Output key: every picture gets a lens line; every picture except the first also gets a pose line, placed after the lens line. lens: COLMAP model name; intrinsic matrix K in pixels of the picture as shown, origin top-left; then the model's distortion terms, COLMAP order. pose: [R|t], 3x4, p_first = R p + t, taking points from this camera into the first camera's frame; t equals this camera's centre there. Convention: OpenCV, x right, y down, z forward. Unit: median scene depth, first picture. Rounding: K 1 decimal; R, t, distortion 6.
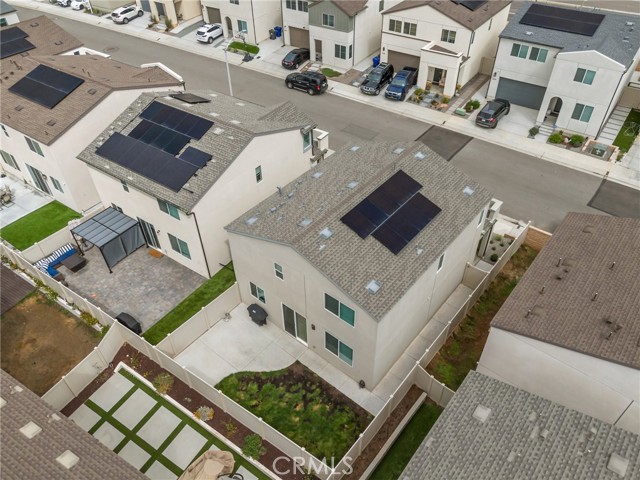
lens RADIAL K [[473.1, 0, 319.8], [0, 473.1, 238.6], [0, 0, 1]] dist [0.052562, -0.043836]
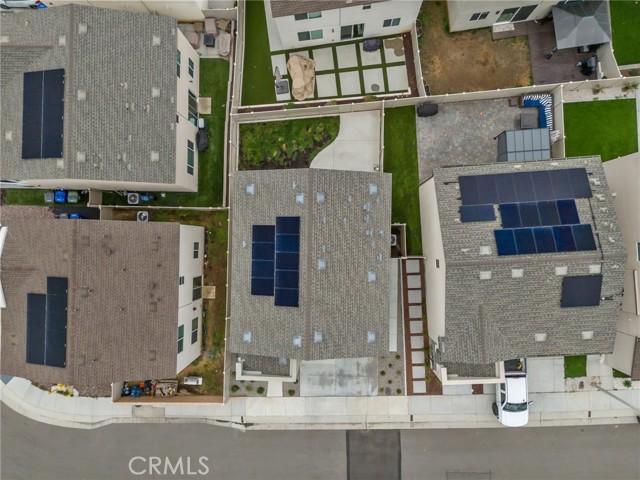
lens RADIAL K [[473.1, 0, 321.0], [0, 473.1, 240.9], [0, 0, 1]] dist [0.052562, -0.043836]
pose [[-0.781127, 0.622959, 0.041990, -0.010322], [-0.377232, -0.524459, 0.763308, -0.849982], [0.497531, 0.580400, 0.644669, 0.223788]]
